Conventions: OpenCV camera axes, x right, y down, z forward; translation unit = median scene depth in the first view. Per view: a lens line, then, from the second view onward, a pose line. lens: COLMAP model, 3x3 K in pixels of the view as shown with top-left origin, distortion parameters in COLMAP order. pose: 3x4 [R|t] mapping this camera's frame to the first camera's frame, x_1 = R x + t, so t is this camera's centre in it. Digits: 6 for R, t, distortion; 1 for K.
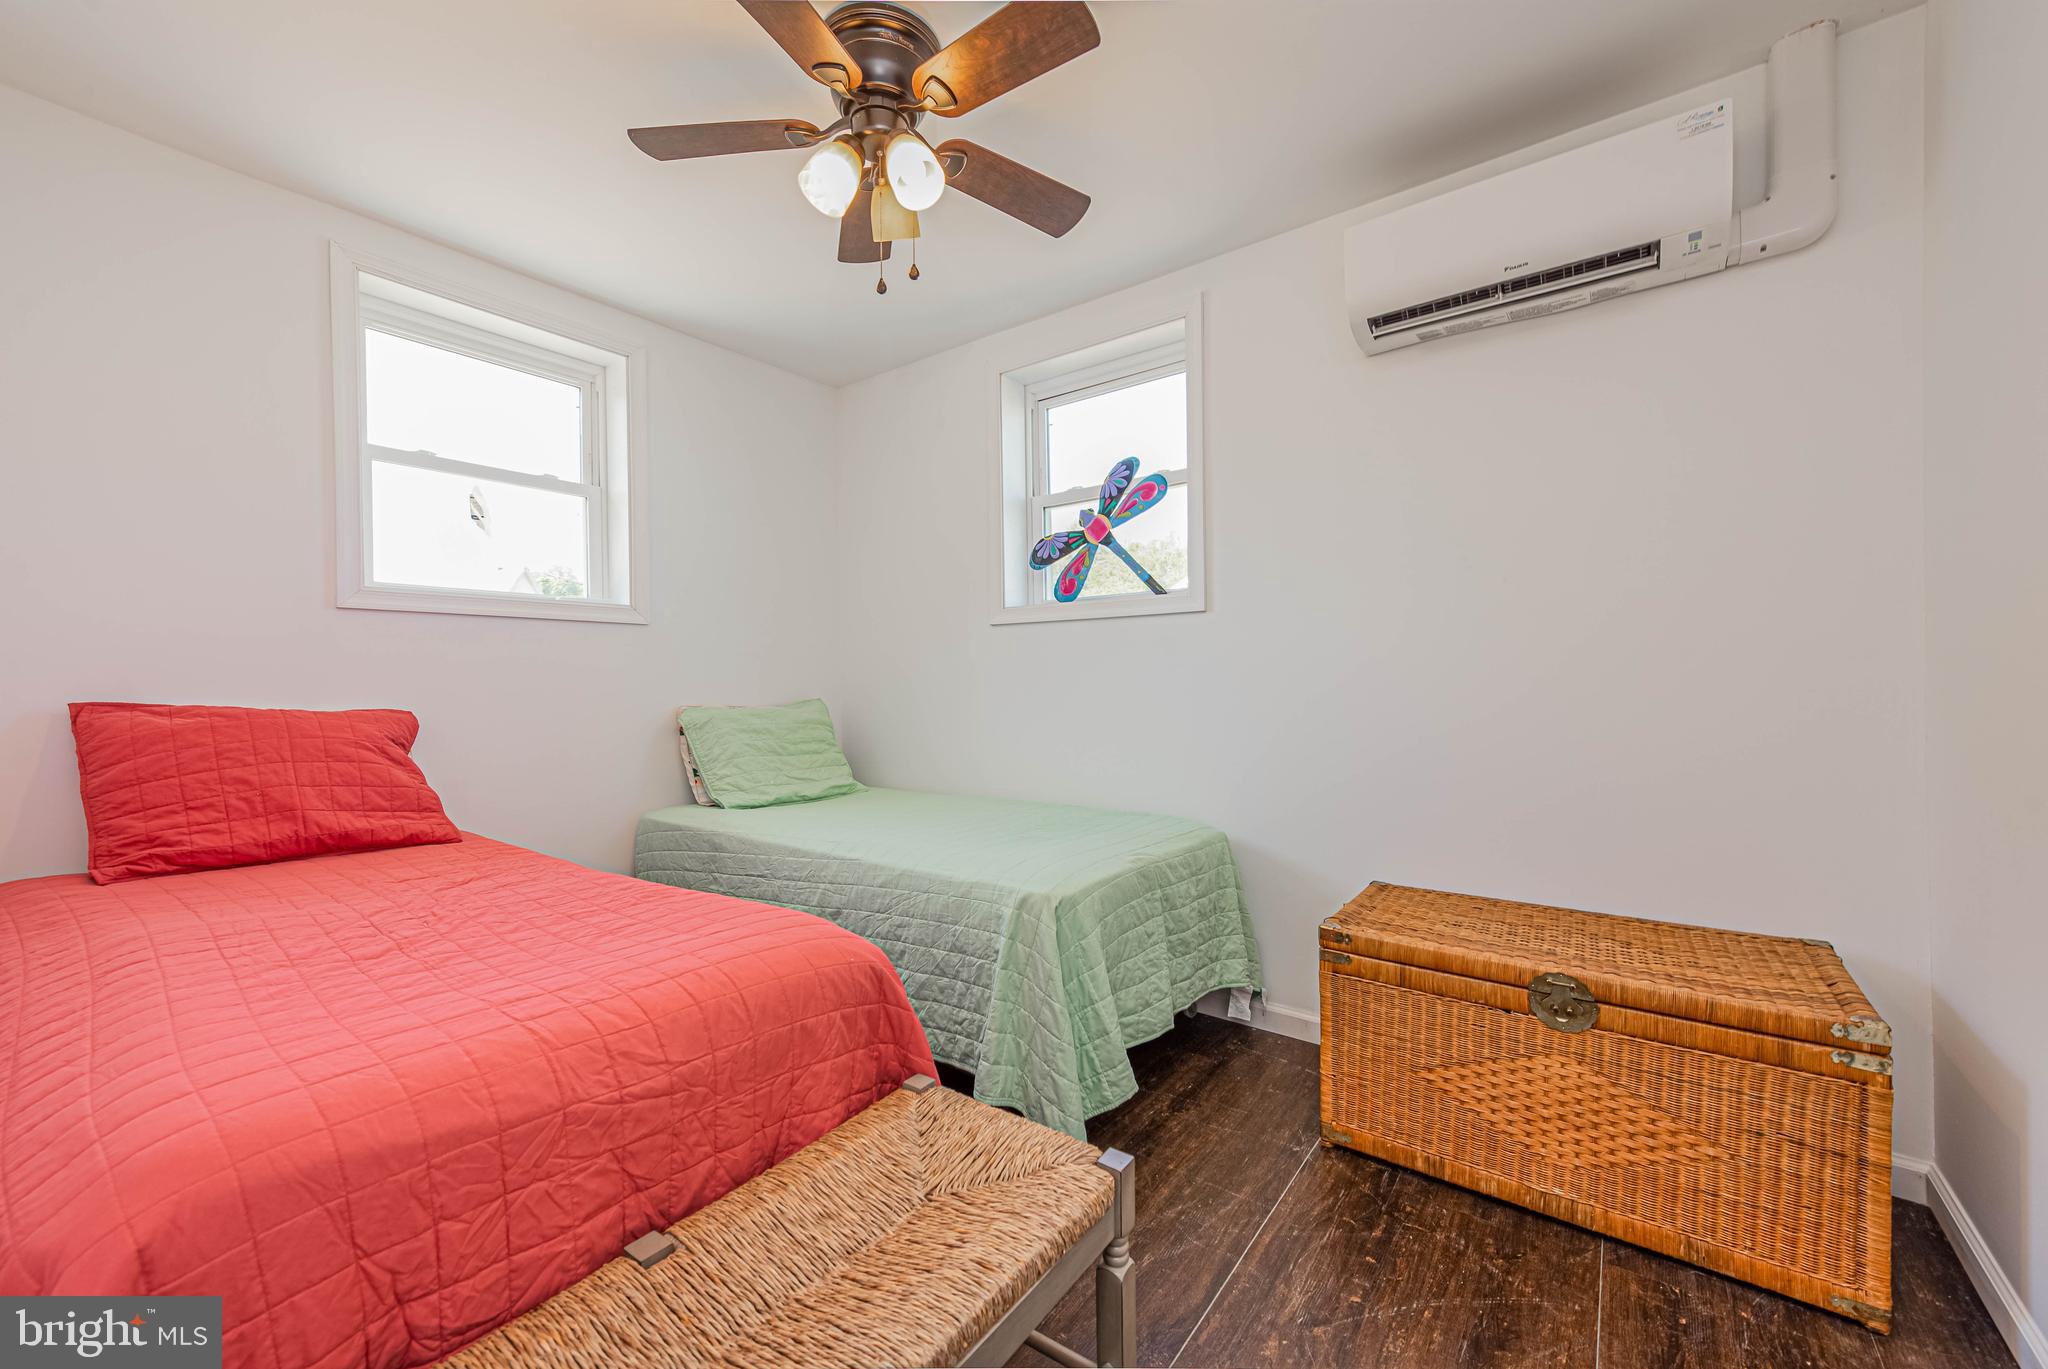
lens RADIAL K [[808.5, 0, 1024.0], [0, 808.5, 684.5], [0, 0, 1]] dist [0.001181, -0.000717]
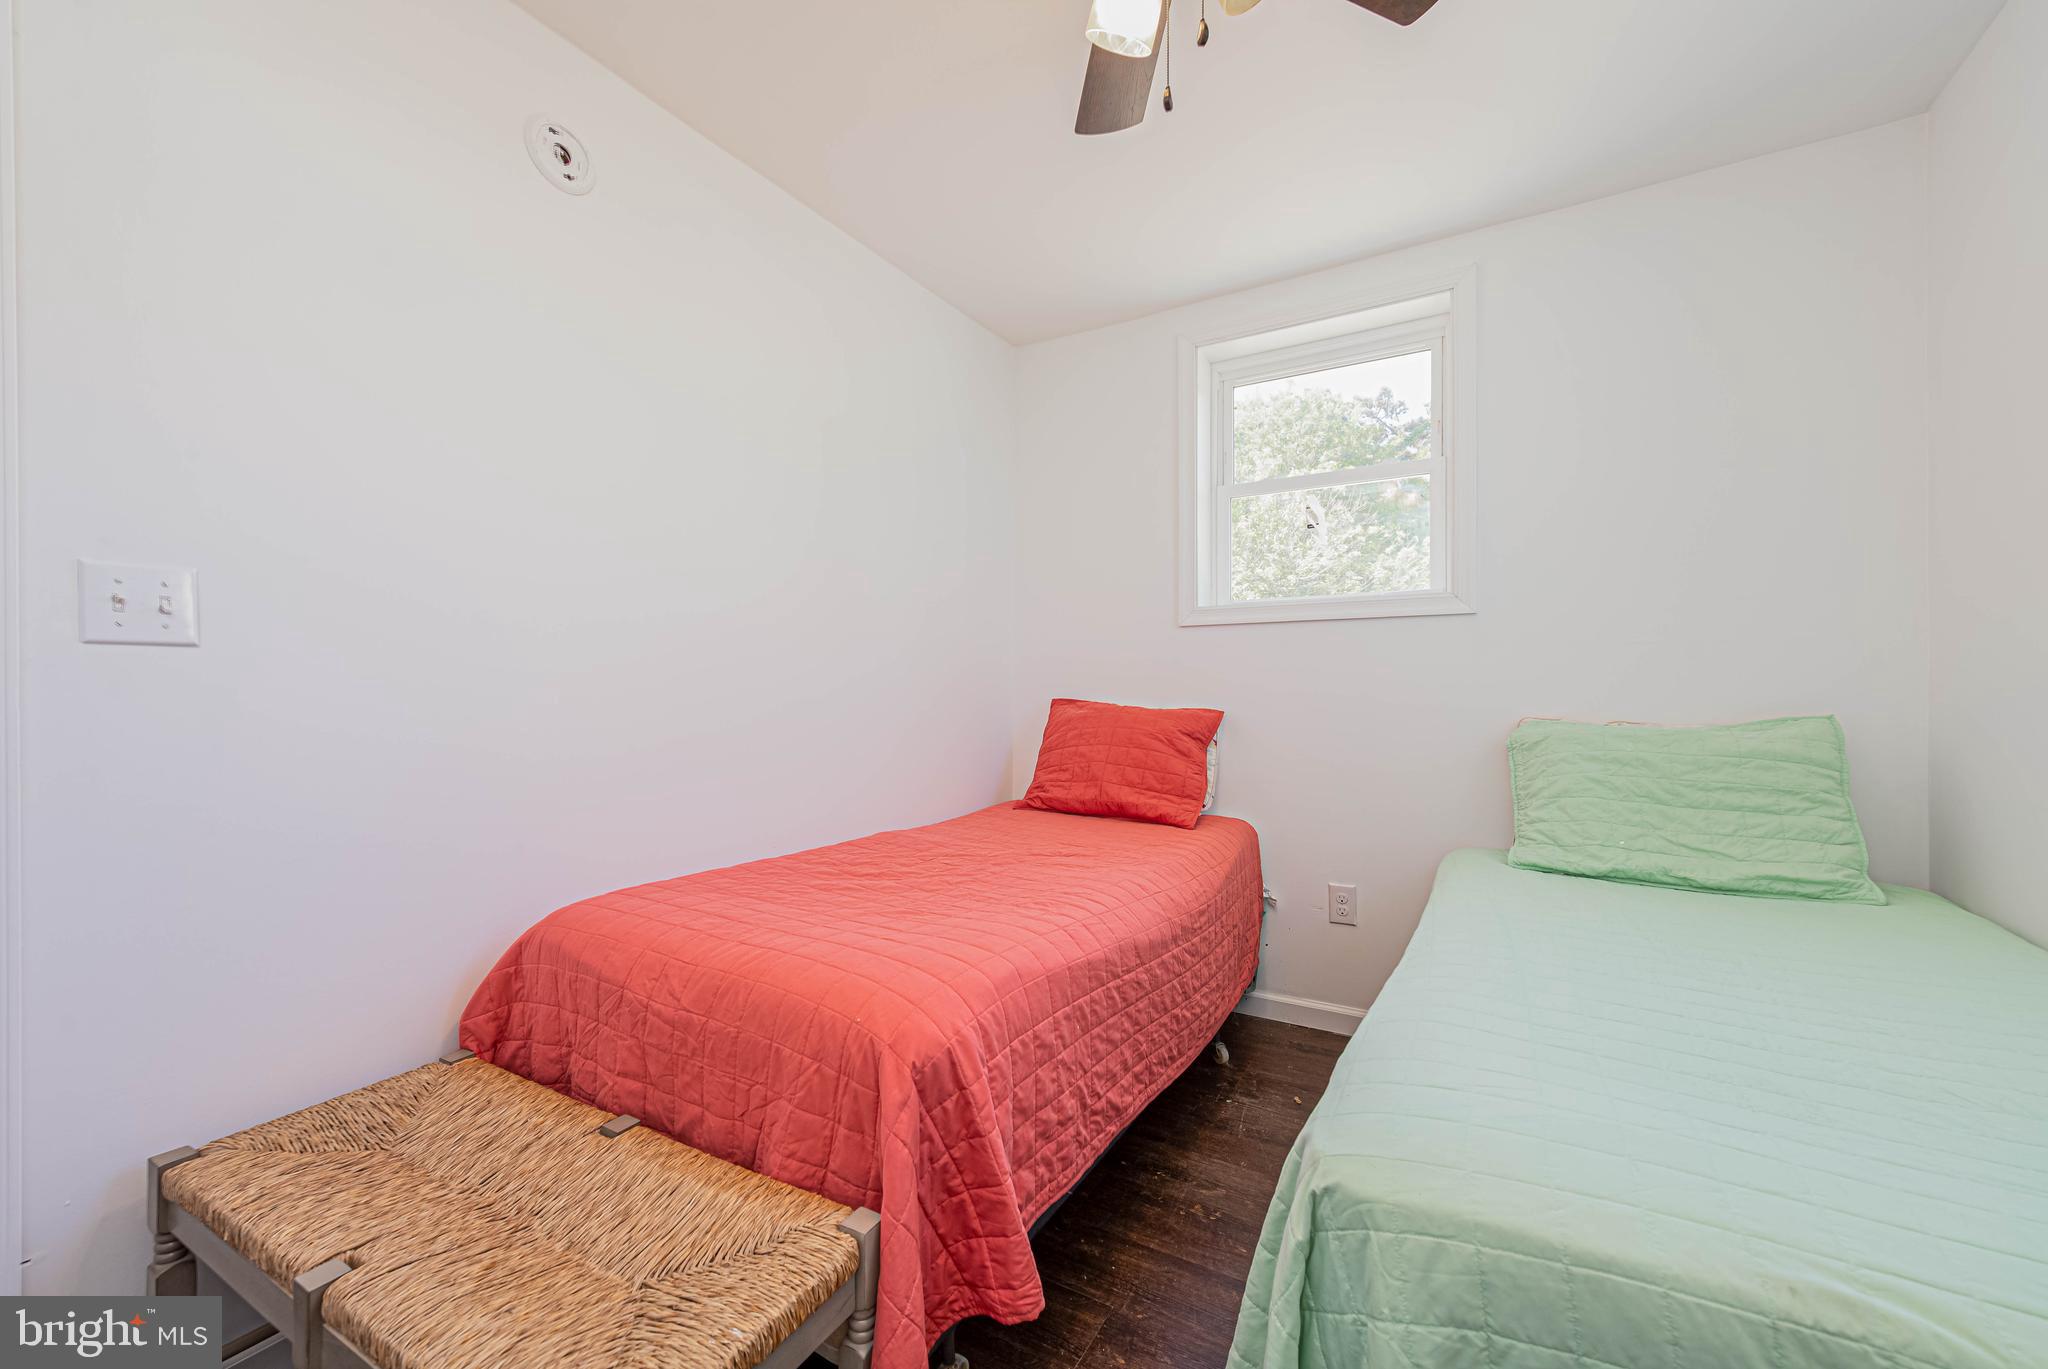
lens RADIAL K [[808.5, 0, 1024.0], [0, 808.5, 684.5], [0, 0, 1]] dist [0.001181, -0.000717]
pose [[0.104175, 0.000757, -0.994559, 0.421290], [-0.002811, 0.999996, 0.000467, -0.005490], [0.994555, 0.002747, 0.104176, 0.712277]]
